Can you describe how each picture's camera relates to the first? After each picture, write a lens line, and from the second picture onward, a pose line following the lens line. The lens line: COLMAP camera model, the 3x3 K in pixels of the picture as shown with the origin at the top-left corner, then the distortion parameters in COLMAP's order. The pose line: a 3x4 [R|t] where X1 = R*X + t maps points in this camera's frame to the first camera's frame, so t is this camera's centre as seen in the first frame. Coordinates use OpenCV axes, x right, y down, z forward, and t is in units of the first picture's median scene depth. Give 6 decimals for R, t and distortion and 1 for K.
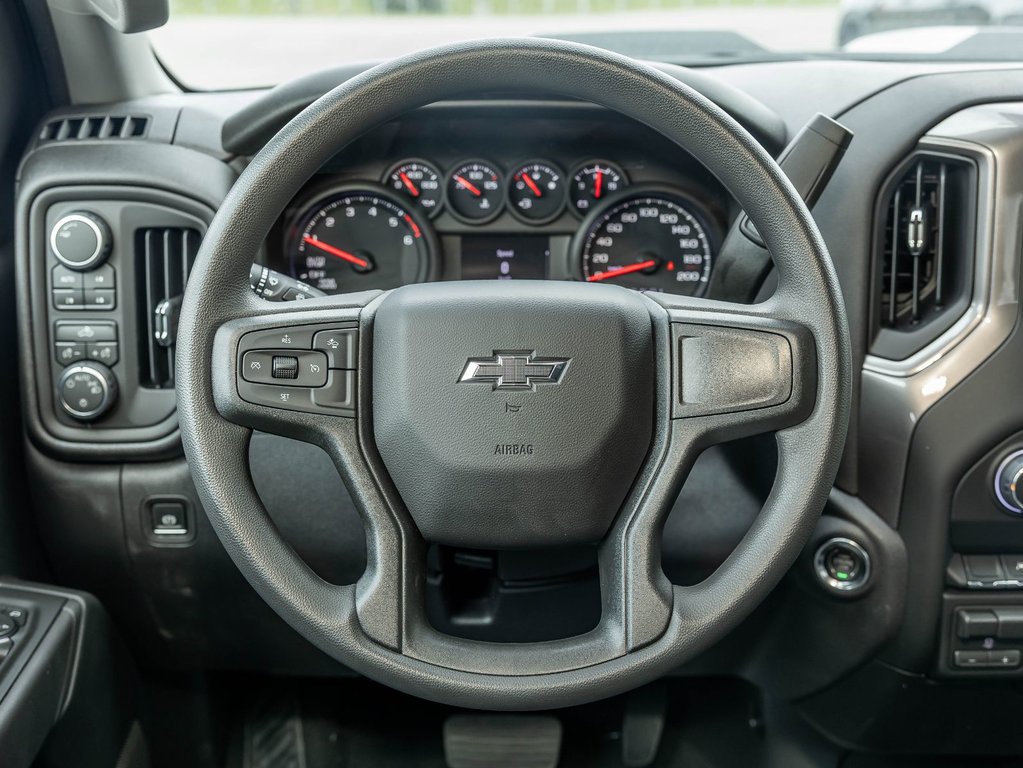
lens RADIAL K [[1150.9, 0, 511.5], [0, 1150.9, 384.0], [0, 0, 1]] dist [-0.001346, 0.001738]
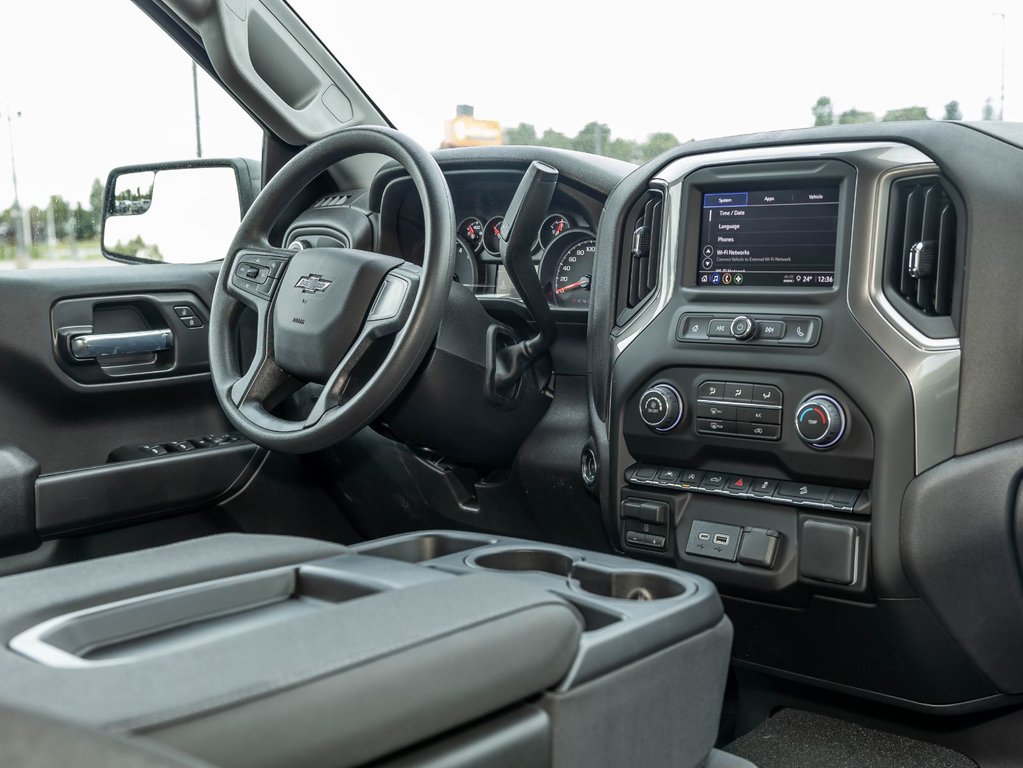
lens RADIAL K [[1150.9, 0, 511.5], [0, 1150.9, 384.0], [0, 0, 1]] dist [-0.001346, 0.001738]
pose [[0.750823, 0.068044, -0.656989, 1.248347], [-0.184850, 0.976579, -0.110107, 0.249702], [0.634110, 0.204116, 0.745816, -0.185123]]
